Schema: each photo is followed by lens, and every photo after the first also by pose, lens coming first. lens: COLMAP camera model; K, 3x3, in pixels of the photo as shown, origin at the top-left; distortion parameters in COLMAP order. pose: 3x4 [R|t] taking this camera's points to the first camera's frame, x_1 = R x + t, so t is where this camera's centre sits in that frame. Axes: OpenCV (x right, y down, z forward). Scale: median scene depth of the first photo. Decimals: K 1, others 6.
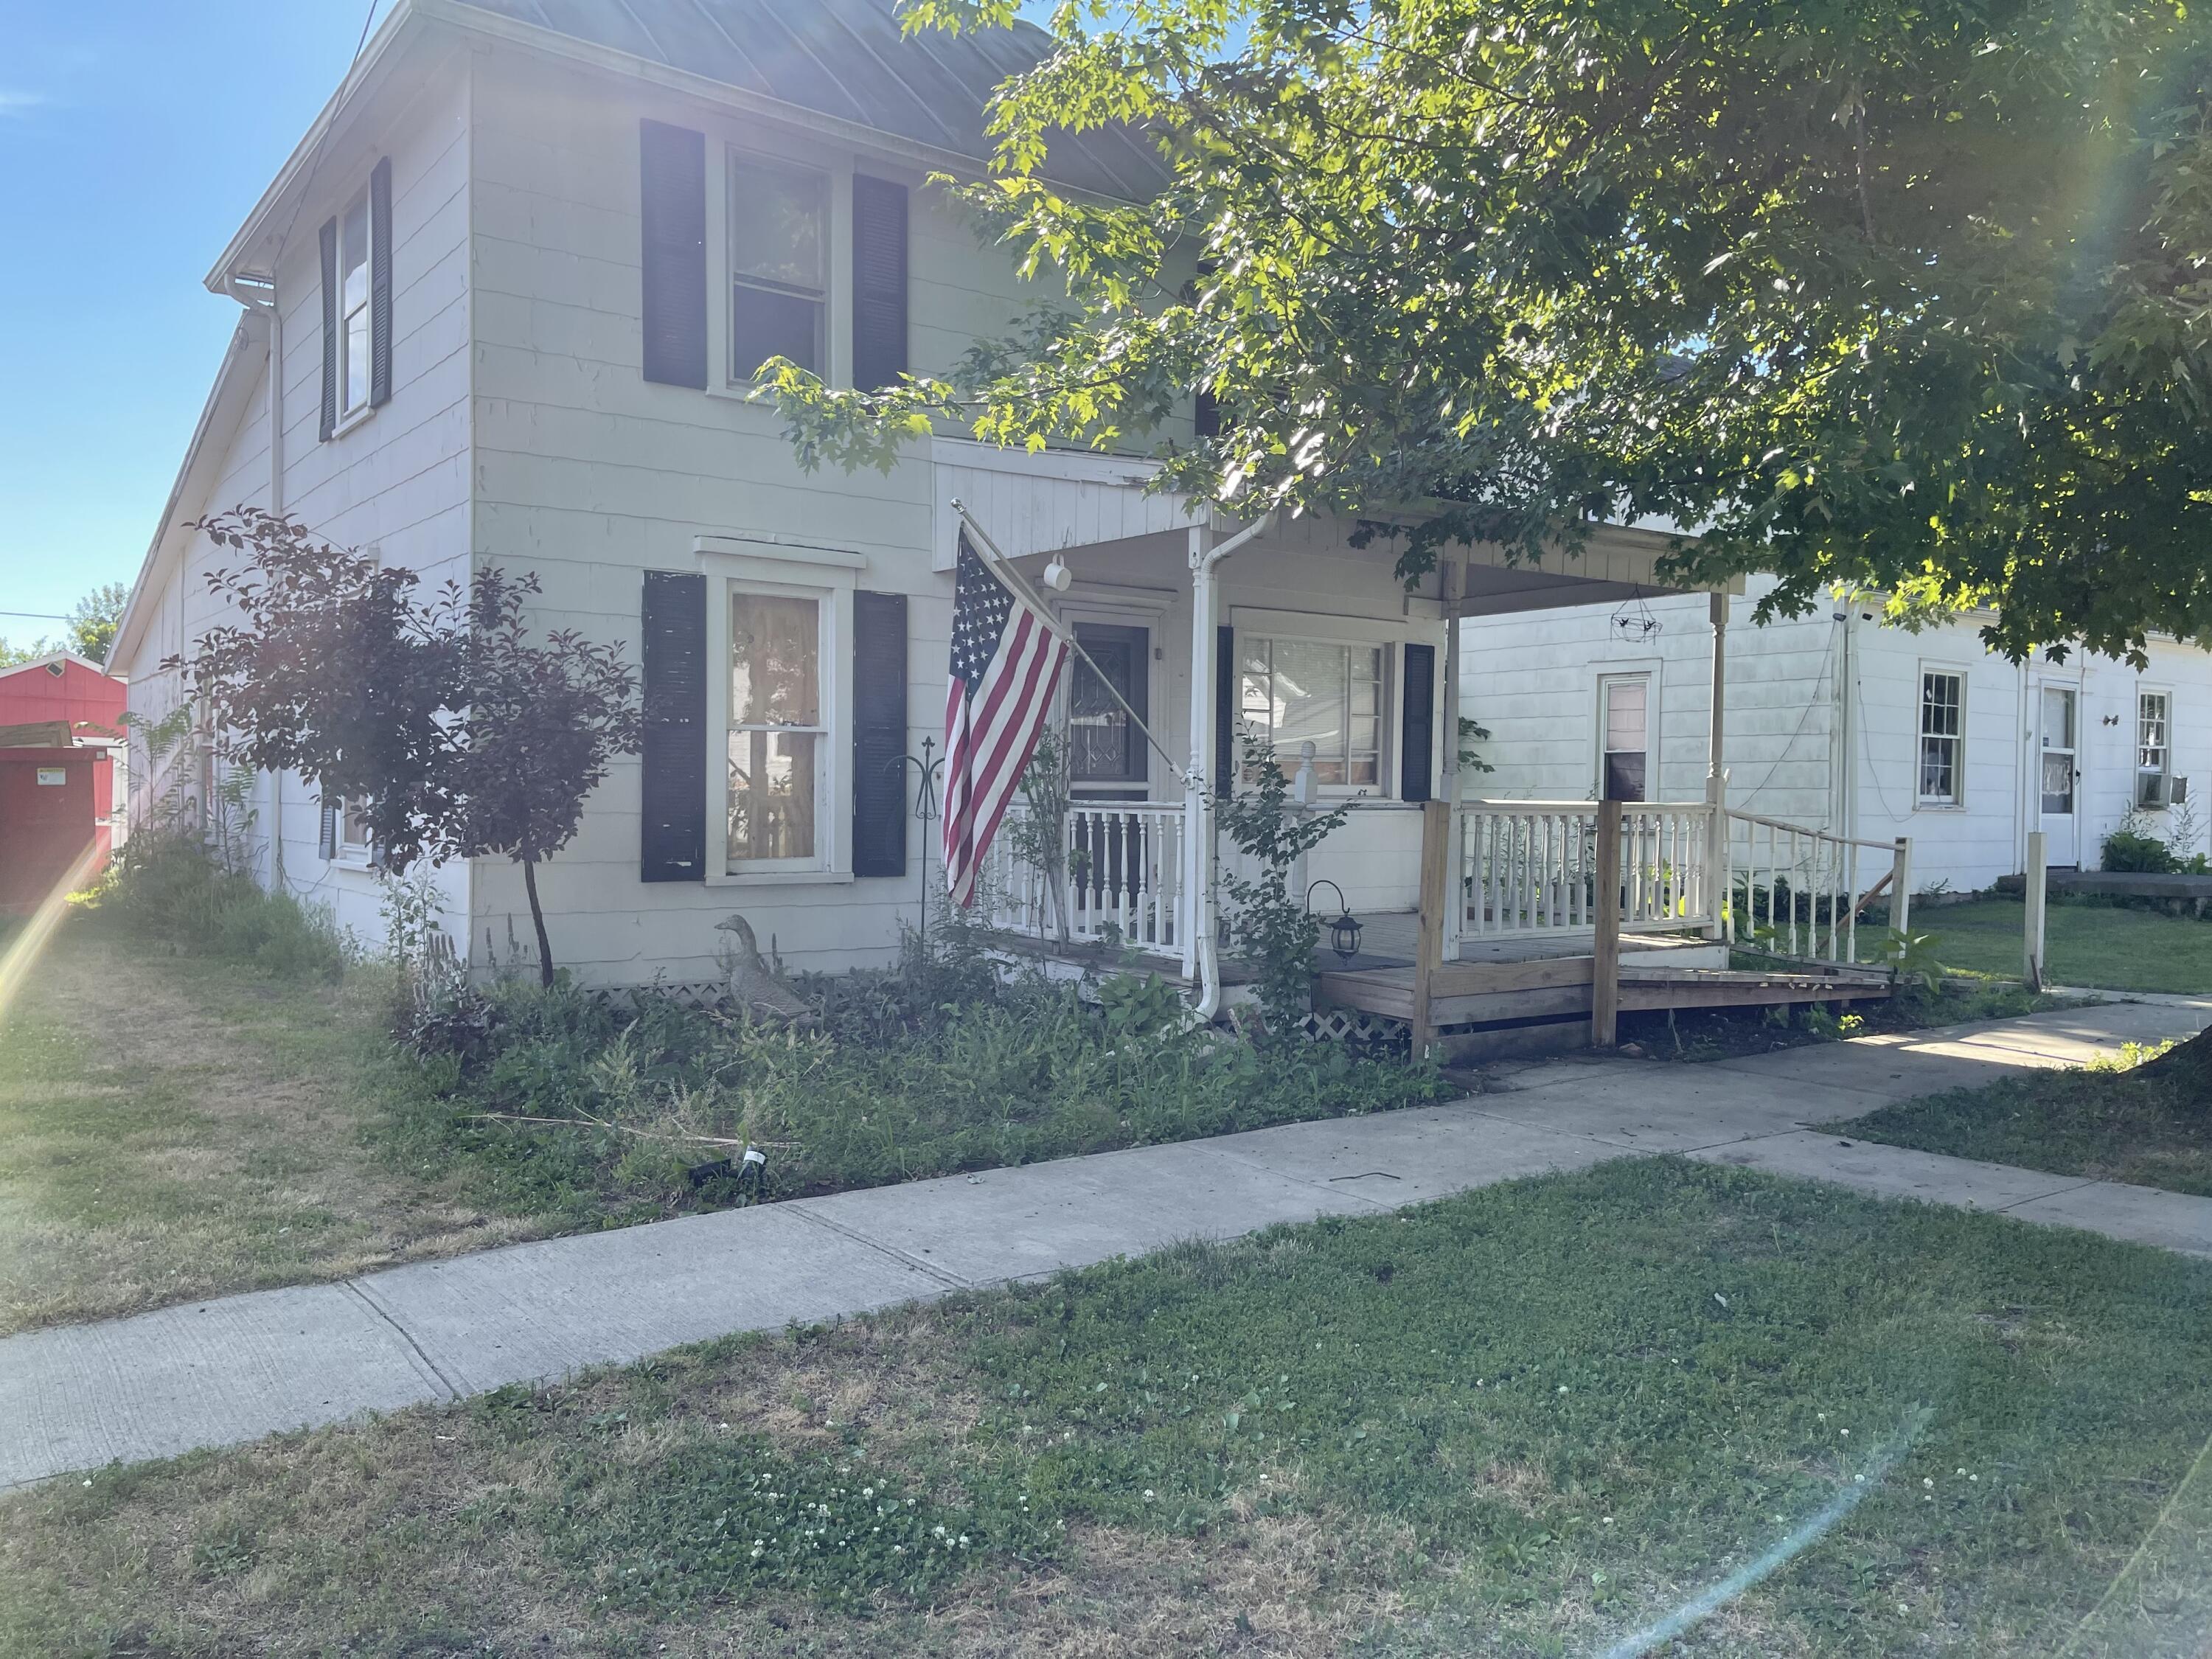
lens RADIAL K [[1688.6, 0, 1097.5], [0, 1688.6, 831.0], [0, 0, 1]] dist [0.006756, -0.002691]
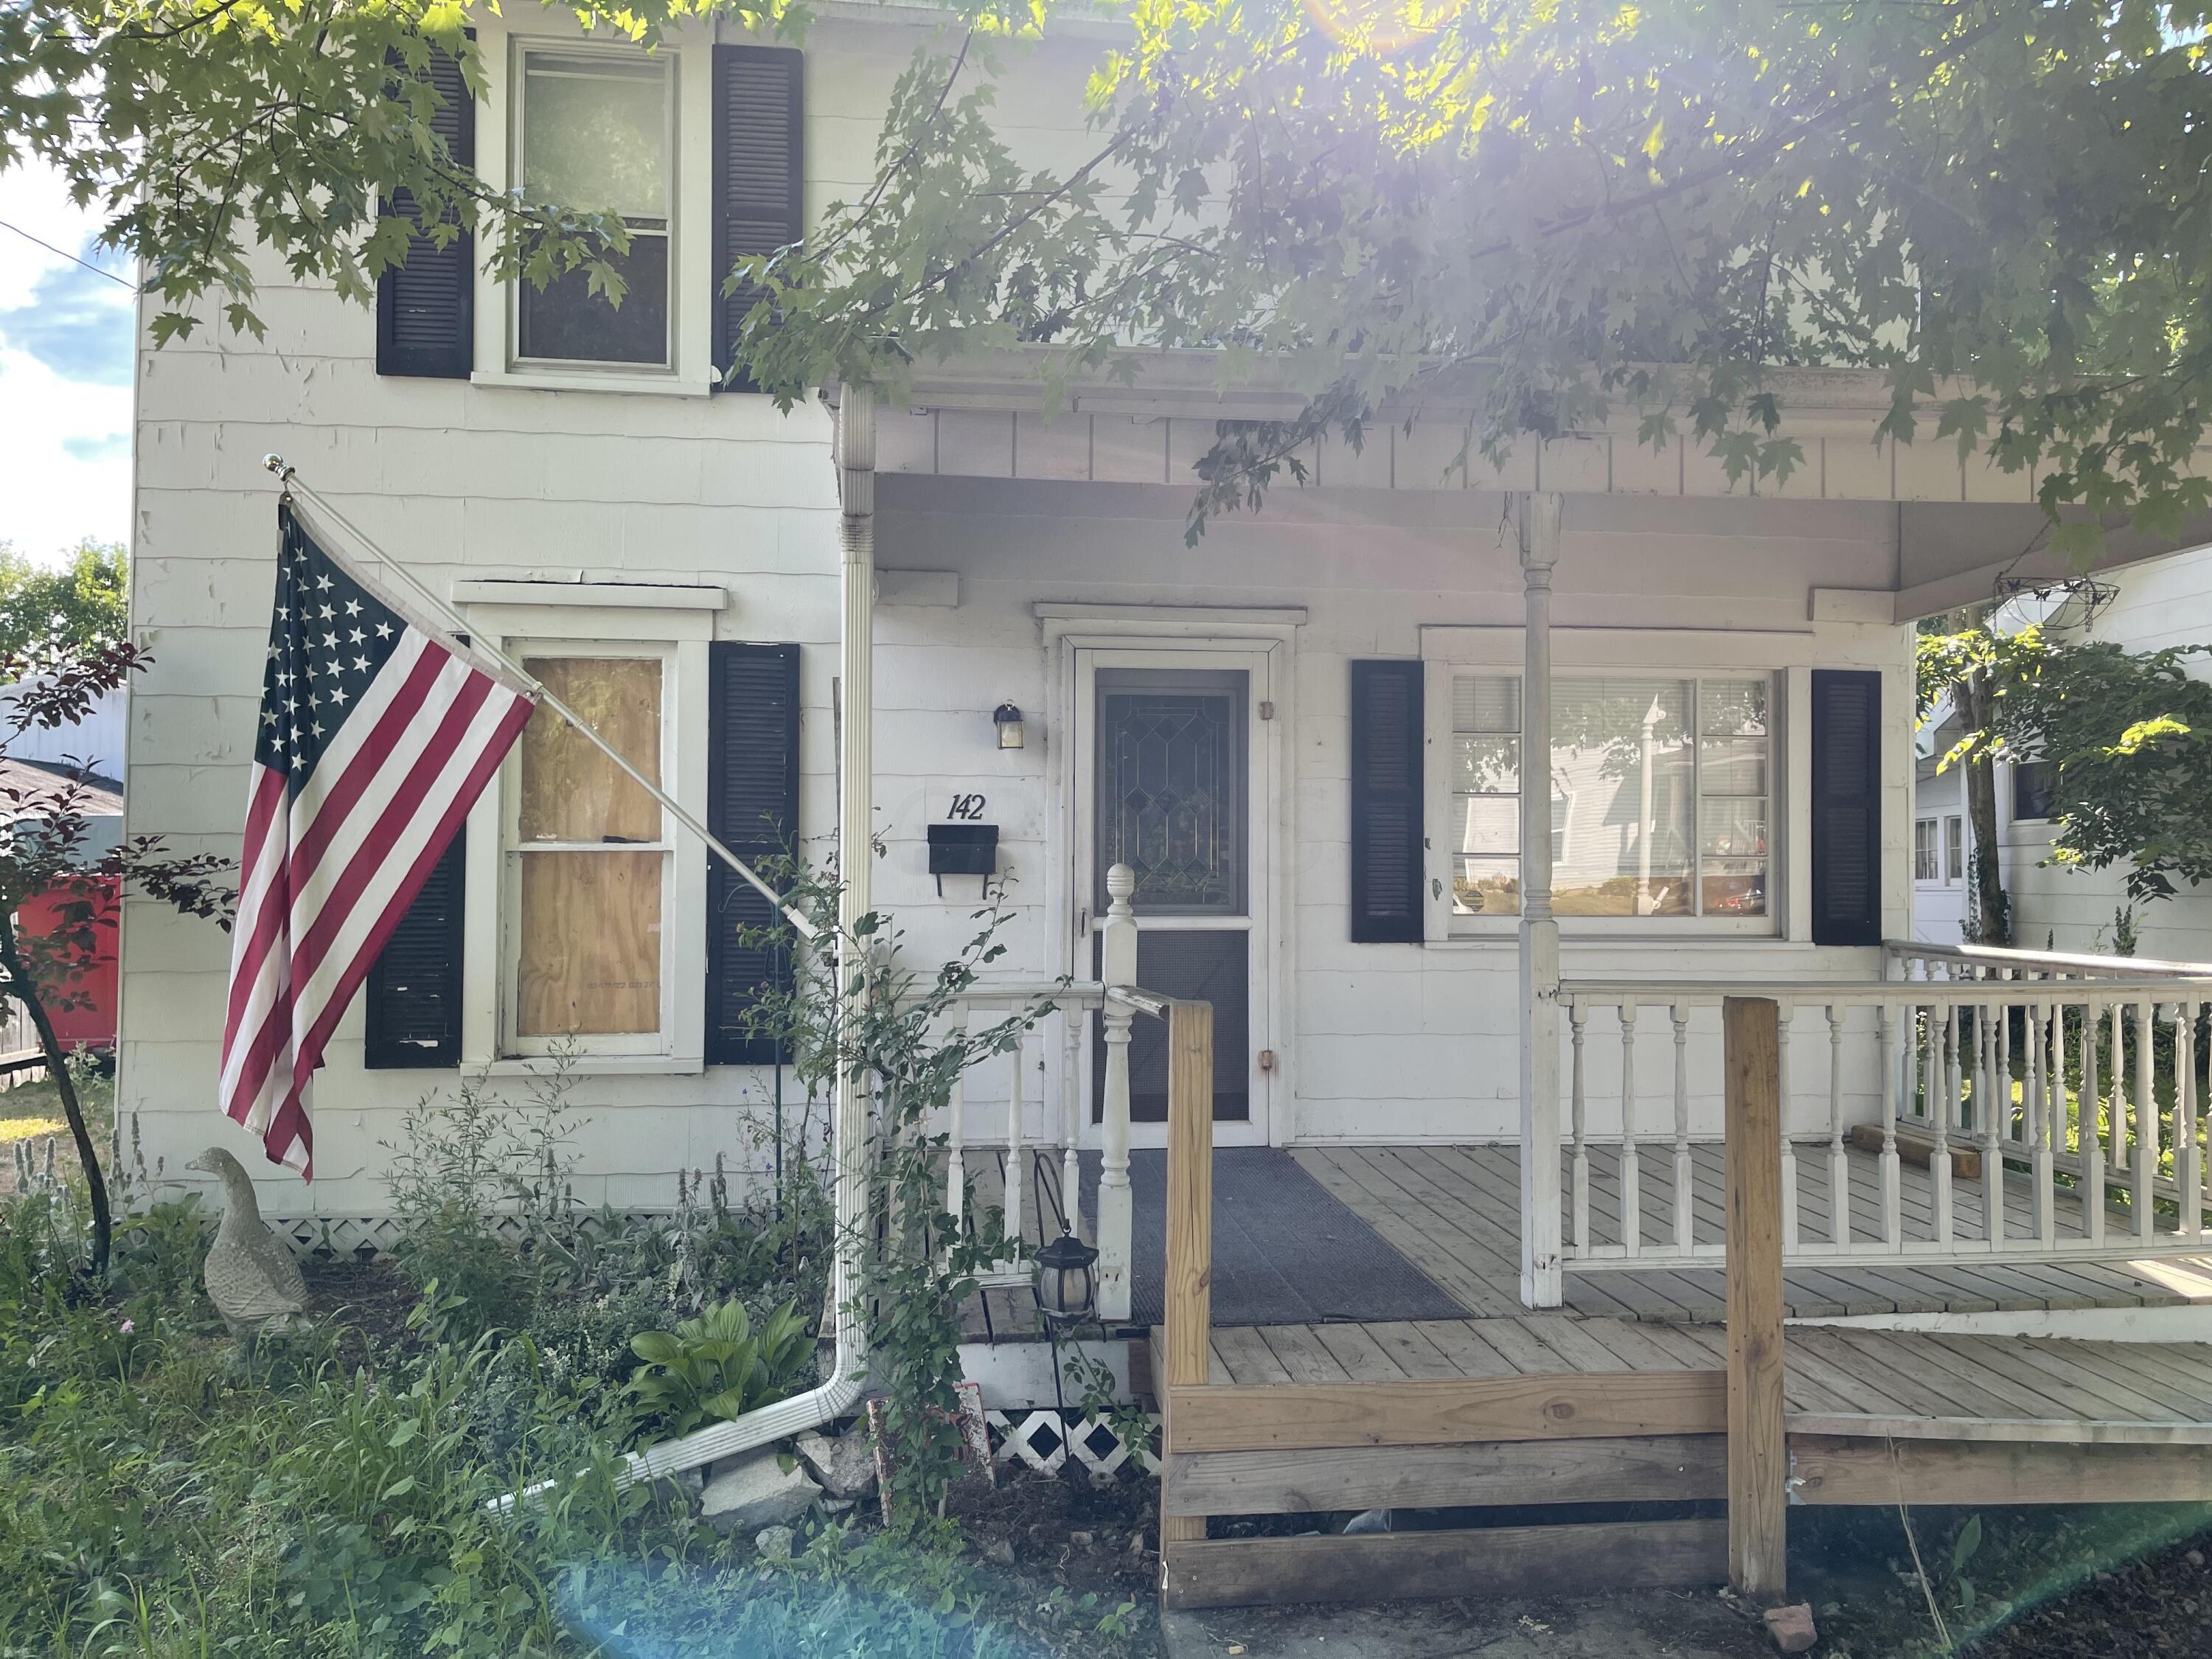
lens RADIAL K [[1688.6, 0, 1111.0], [0, 1688.6, 823.5], [0, 0, 1]] dist [0.006756, -0.002691]
pose [[0.867382, -0.021572, -0.497175, 0.352414], [-0.006365, 0.998497, -0.054428, -0.035126], [0.497602, 0.050374, 0.865942, 0.521769]]
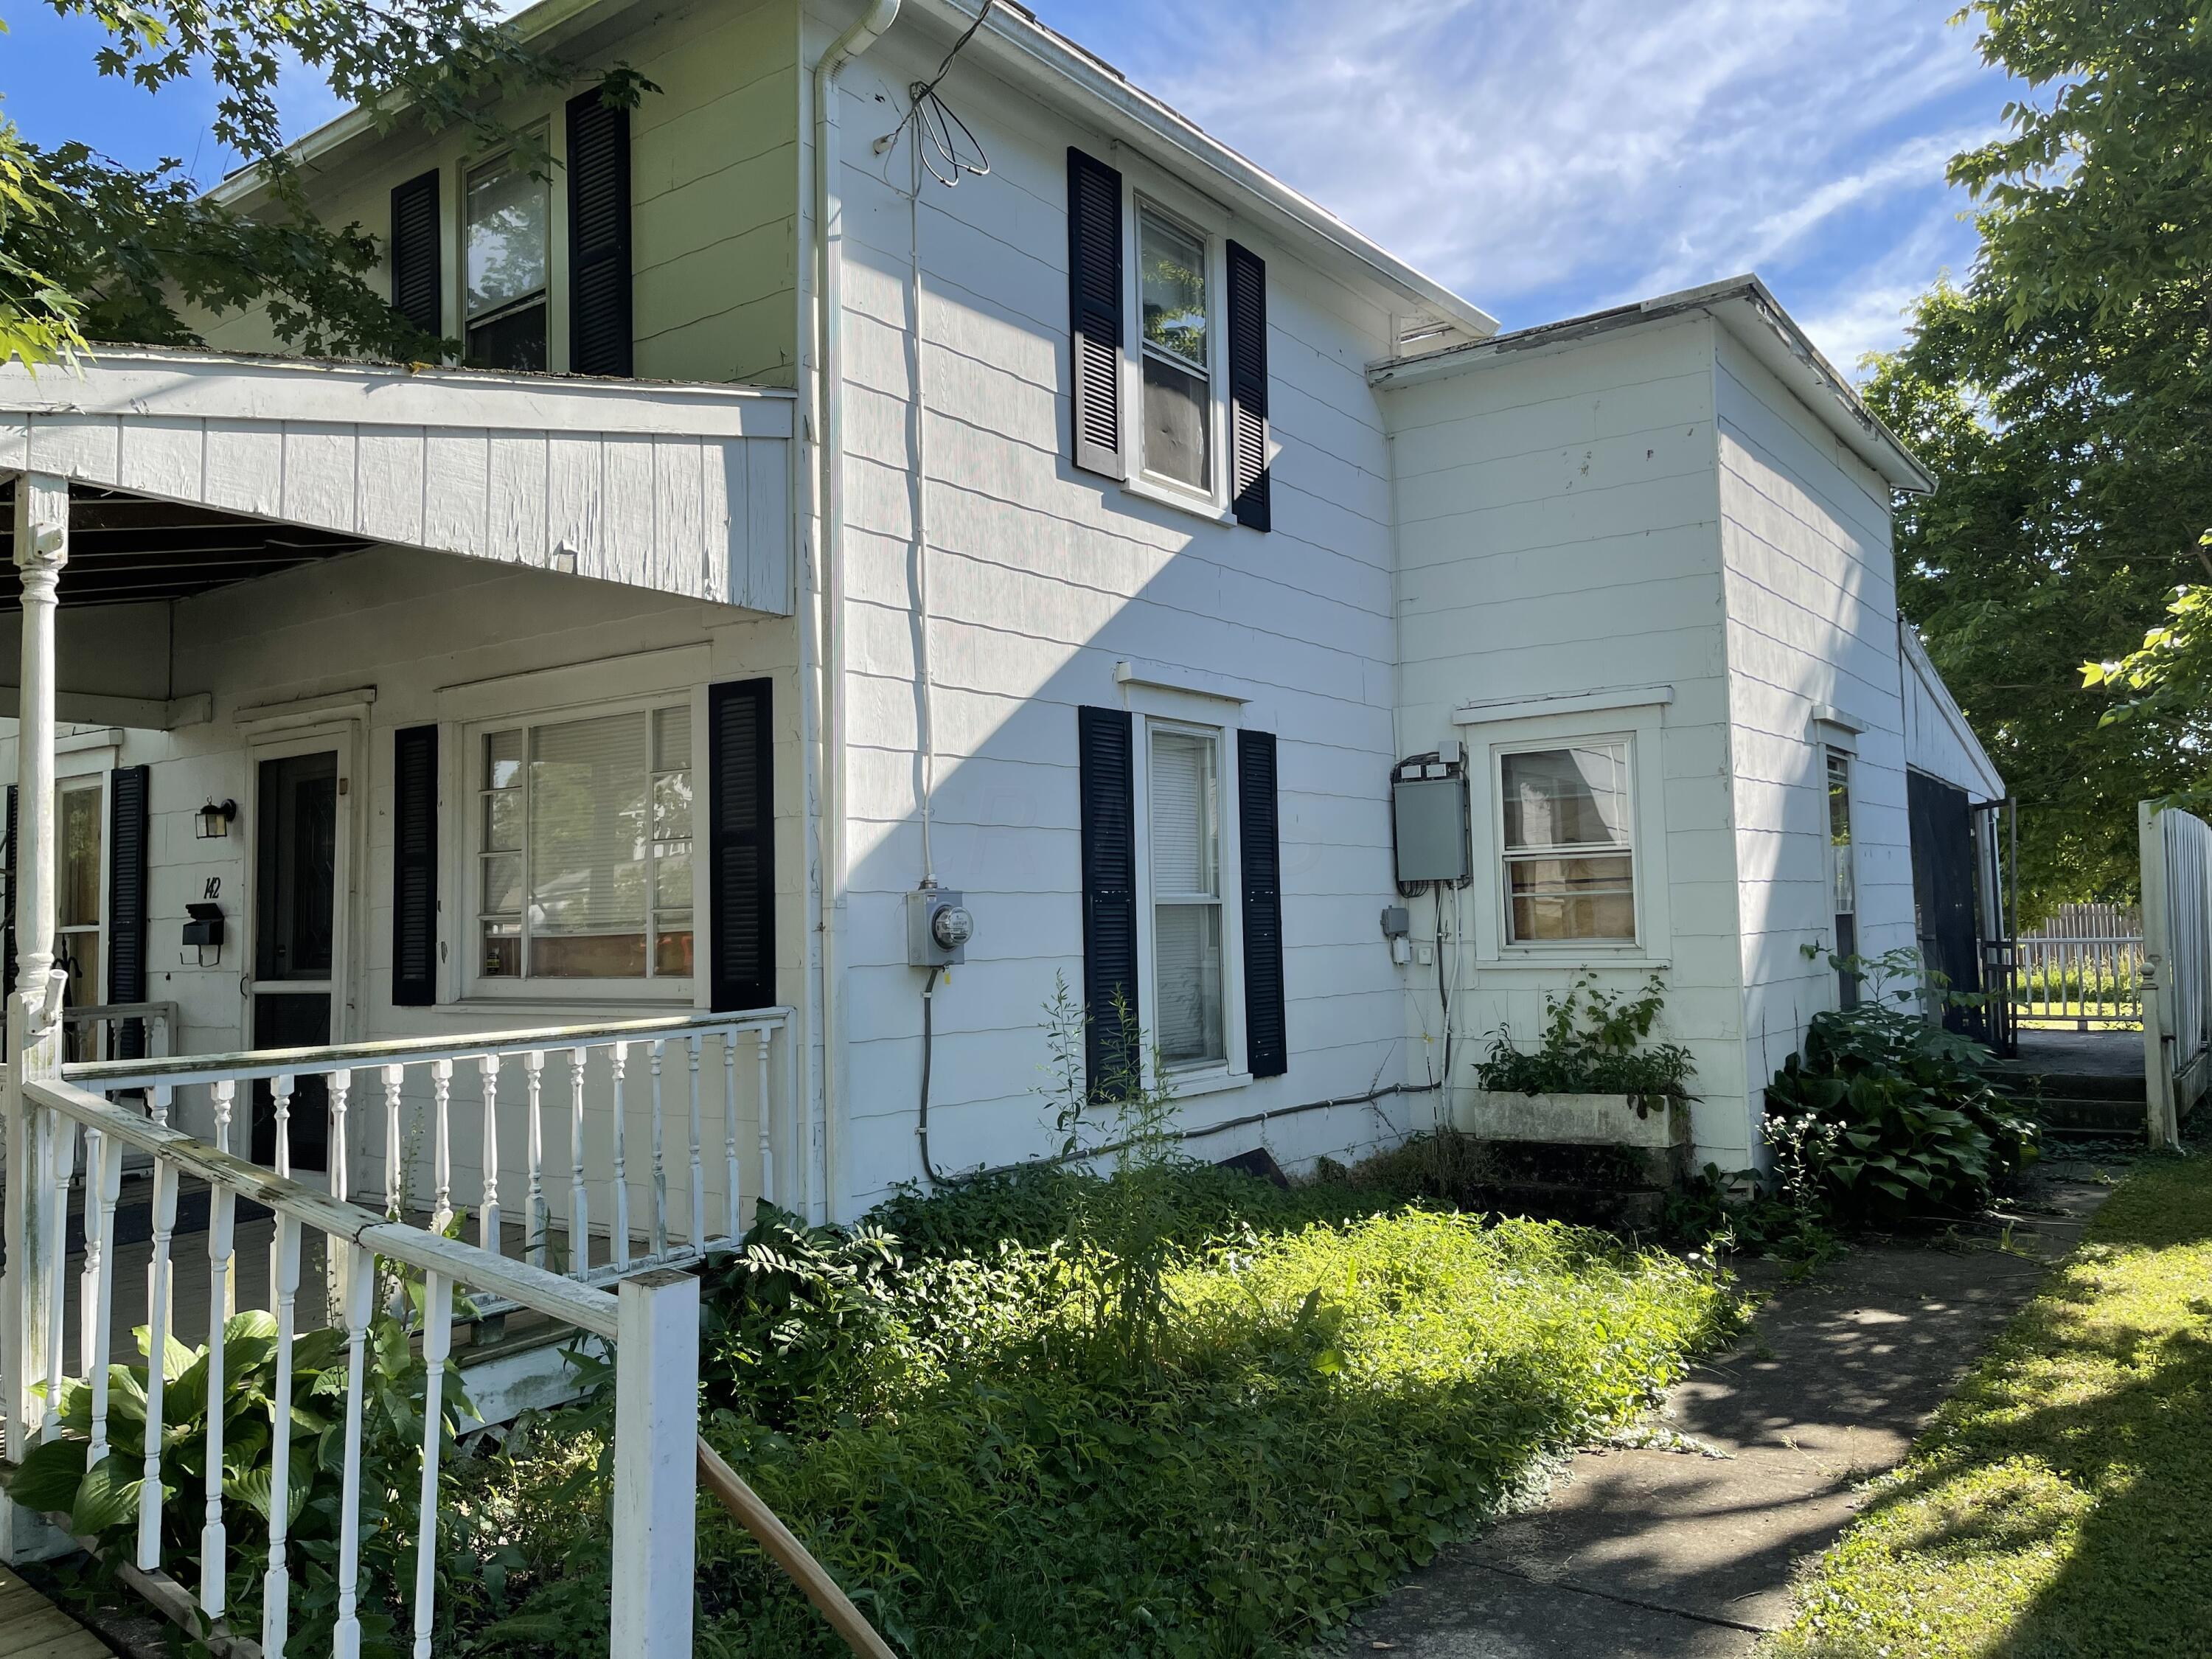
lens RADIAL K [[1688.6, 0, 1107.8], [0, 1688.6, 821.2], [0, 0, 1]] dist [0.006756, -0.002691]
pose [[0.315425, -0.077358, -0.945792, 0.904064], [0.003348, 0.996756, -0.080410, -0.044671], [0.948945, 0.022196, 0.314661, 1.287910]]
